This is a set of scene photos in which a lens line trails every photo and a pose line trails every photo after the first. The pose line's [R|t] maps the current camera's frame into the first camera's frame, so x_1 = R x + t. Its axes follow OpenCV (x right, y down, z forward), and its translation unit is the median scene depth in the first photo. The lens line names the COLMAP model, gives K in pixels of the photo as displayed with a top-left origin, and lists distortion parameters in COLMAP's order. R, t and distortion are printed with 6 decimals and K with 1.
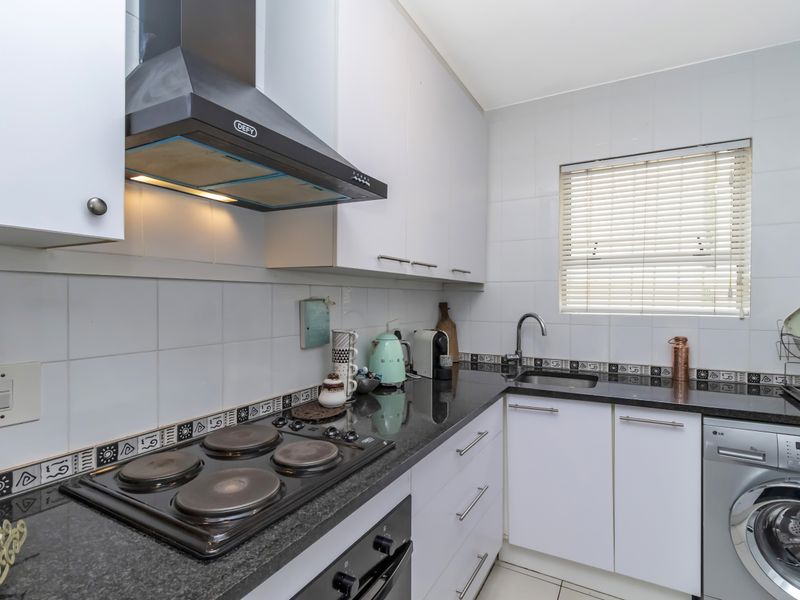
lens RADIAL K [[412.0, 0, 400.0], [0, 412.0, 300.0], [0, 0, 1]] dist [-0.002610, 0.000079]
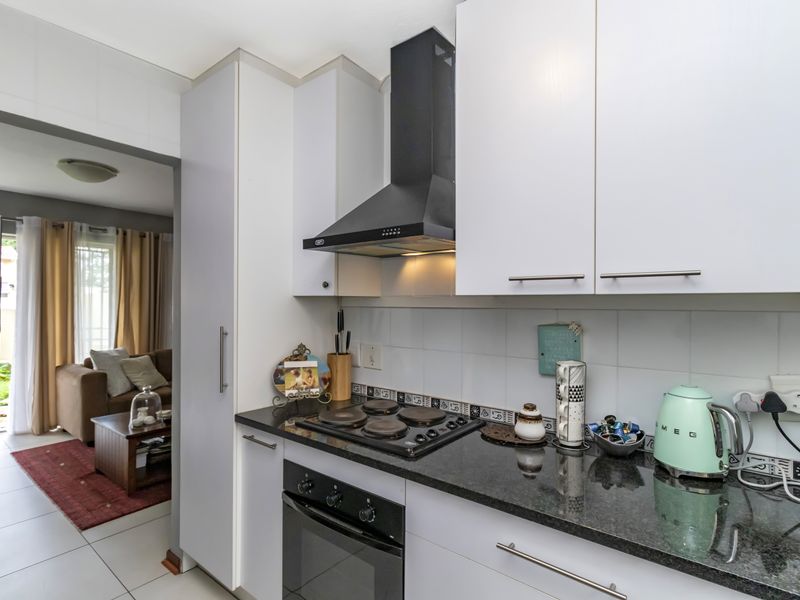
lens RADIAL K [[412.0, 0, 400.0], [0, 412.0, 300.0], [0, 0, 1]] dist [-0.002610, 0.000079]
pose [[-0.163489, -0.014244, -0.986442, 0.829643], [-0.014911, 0.999817, -0.011966, -0.044066], [0.986433, 0.012752, -0.163671, 0.868259]]
